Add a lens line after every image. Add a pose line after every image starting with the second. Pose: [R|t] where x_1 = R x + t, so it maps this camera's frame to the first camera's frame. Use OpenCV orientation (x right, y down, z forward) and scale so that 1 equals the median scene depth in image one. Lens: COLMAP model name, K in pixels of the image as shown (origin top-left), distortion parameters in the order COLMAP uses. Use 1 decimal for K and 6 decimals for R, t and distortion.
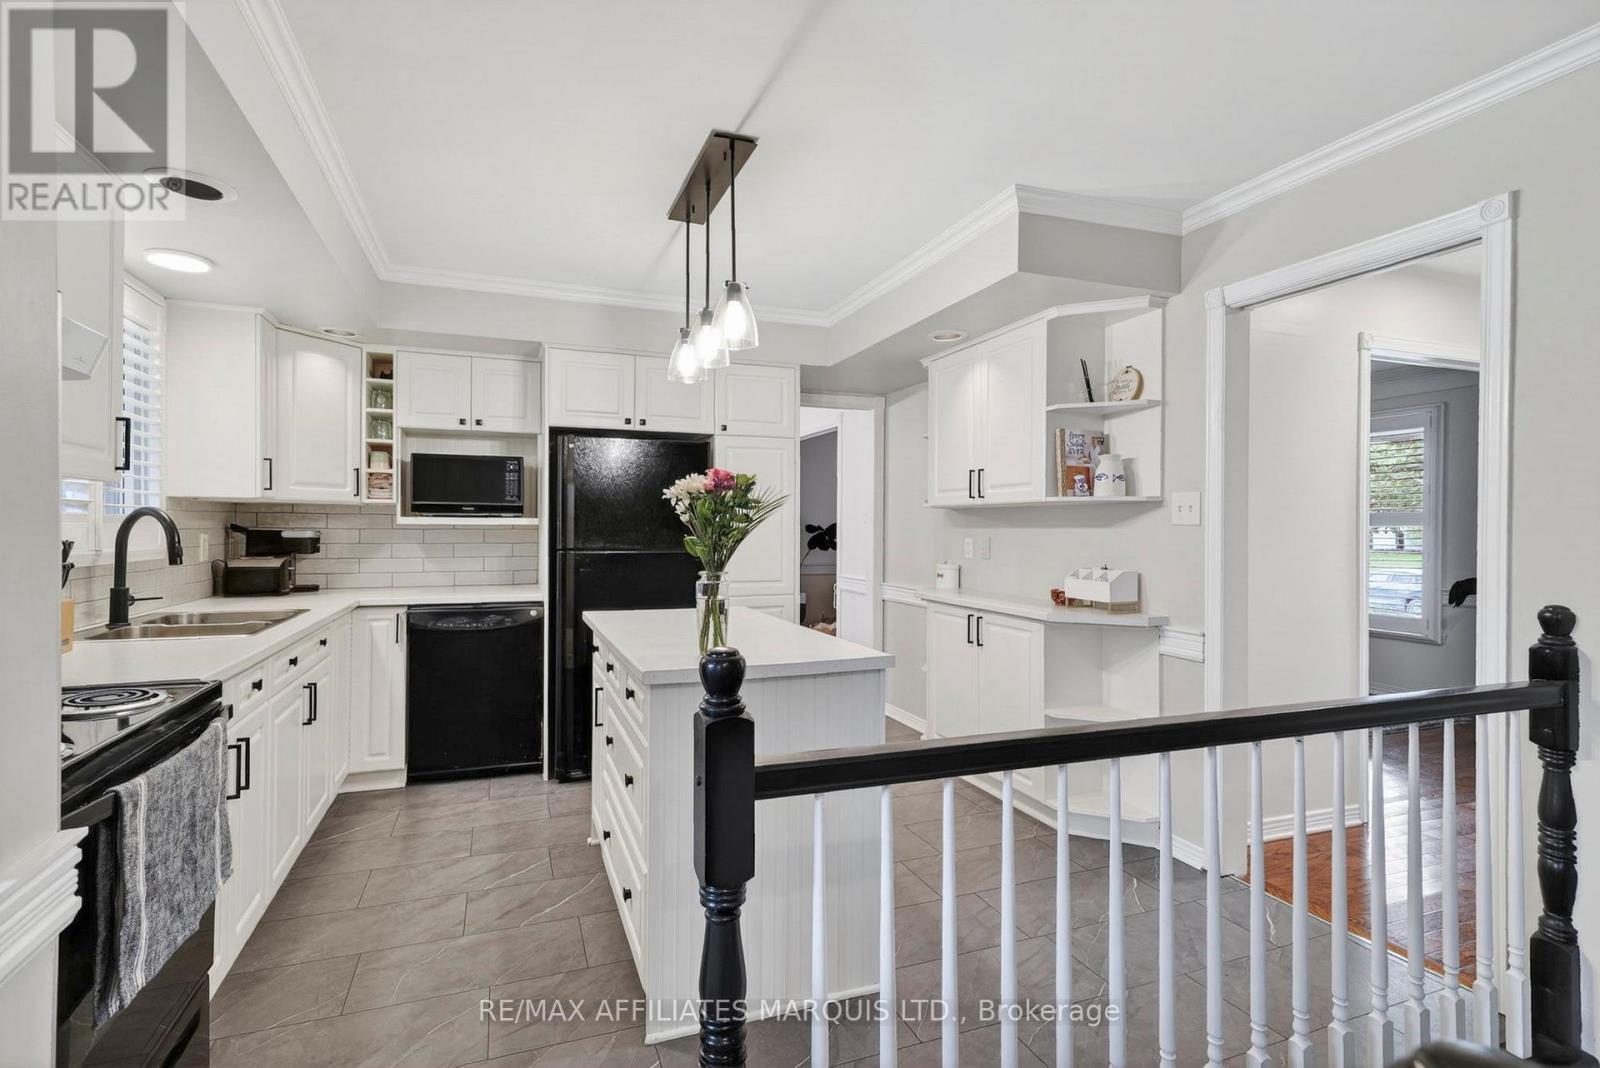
lens RADIAL K [[775.7, 0, 799.5], [0, 775.7, 527.2], [0, 0, 1]] dist [0.001302, 0.000090]
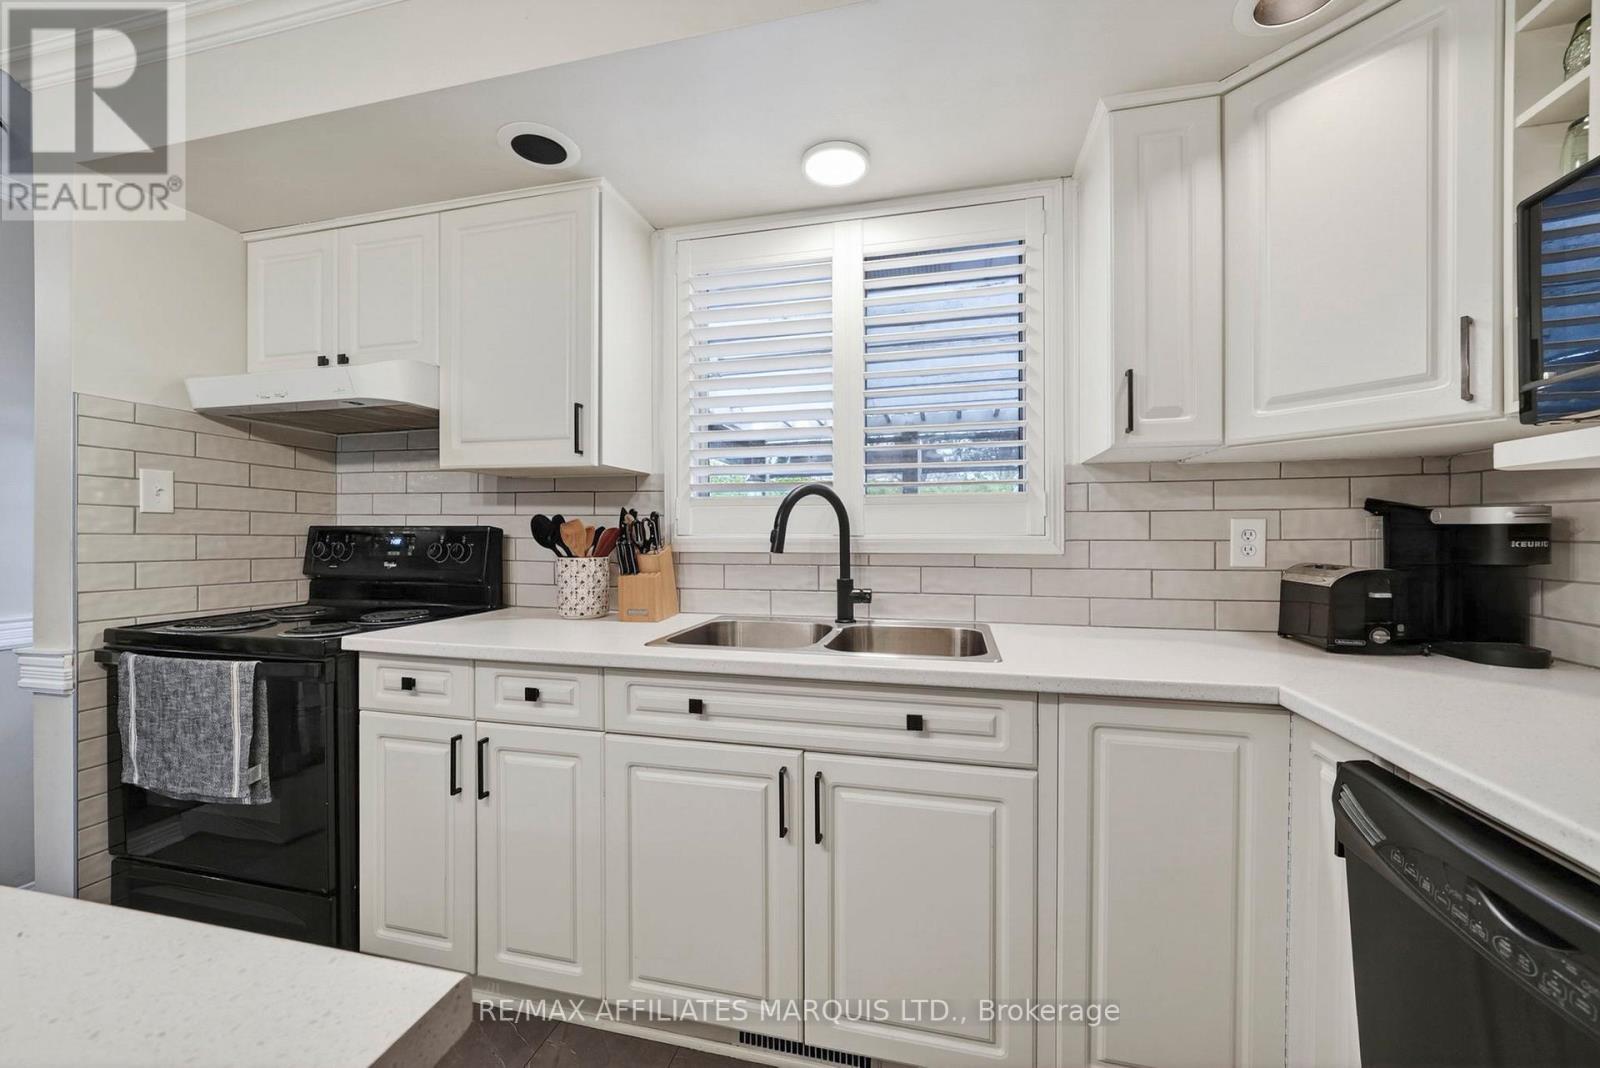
lens RADIAL K [[635.0, 0, 797.3], [0, 635.0, 535.2], [0, 0, 1]] dist [-0.005648, 0.000309]
pose [[-0.571096, -0.002540, -0.820879, -0.176012], [-0.000193, 0.999996, -0.002960, 0.020107], [0.820883, -0.001532, -0.571094, 0.910391]]
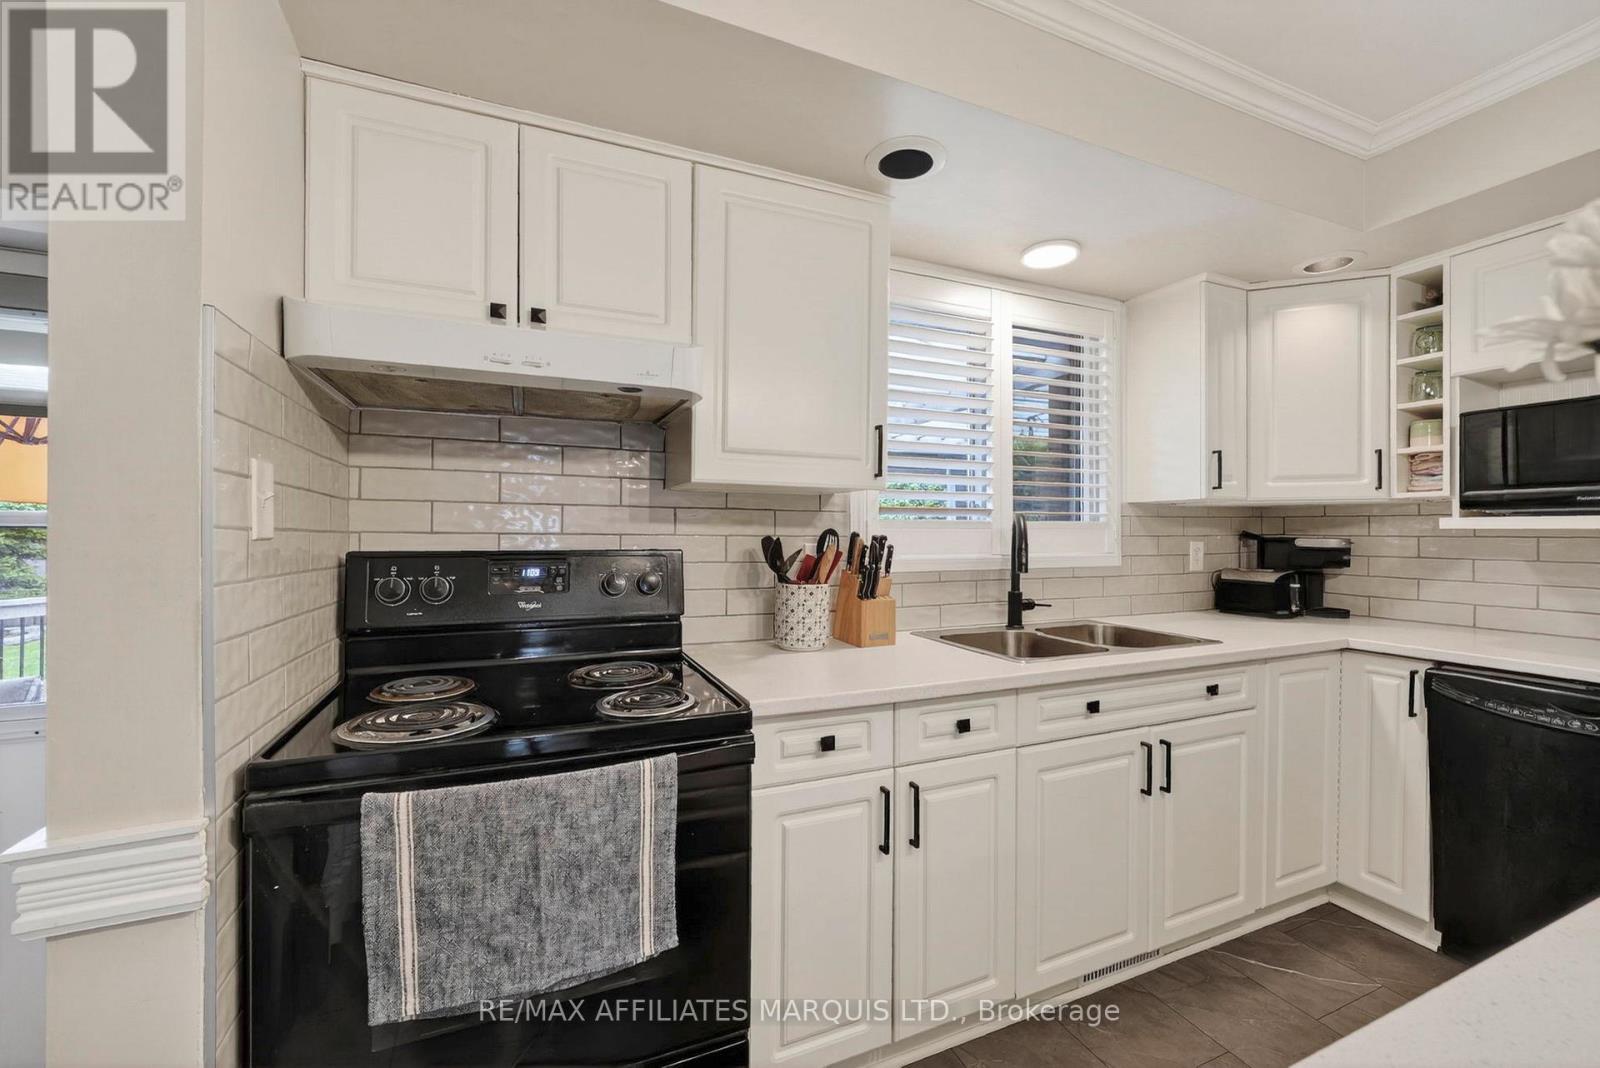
lens RADIAL K [[635.0, 0, 801.8], [0, 635.0, 533.2], [0, 0, 1]] dist [-0.005648, 0.000309]
pose [[0.039404, -0.001419, -0.999222, -0.022906], [0.000128, 0.999999, -0.001415, 0.000010], [0.999223, -0.000073, 0.039404, 0.455636]]
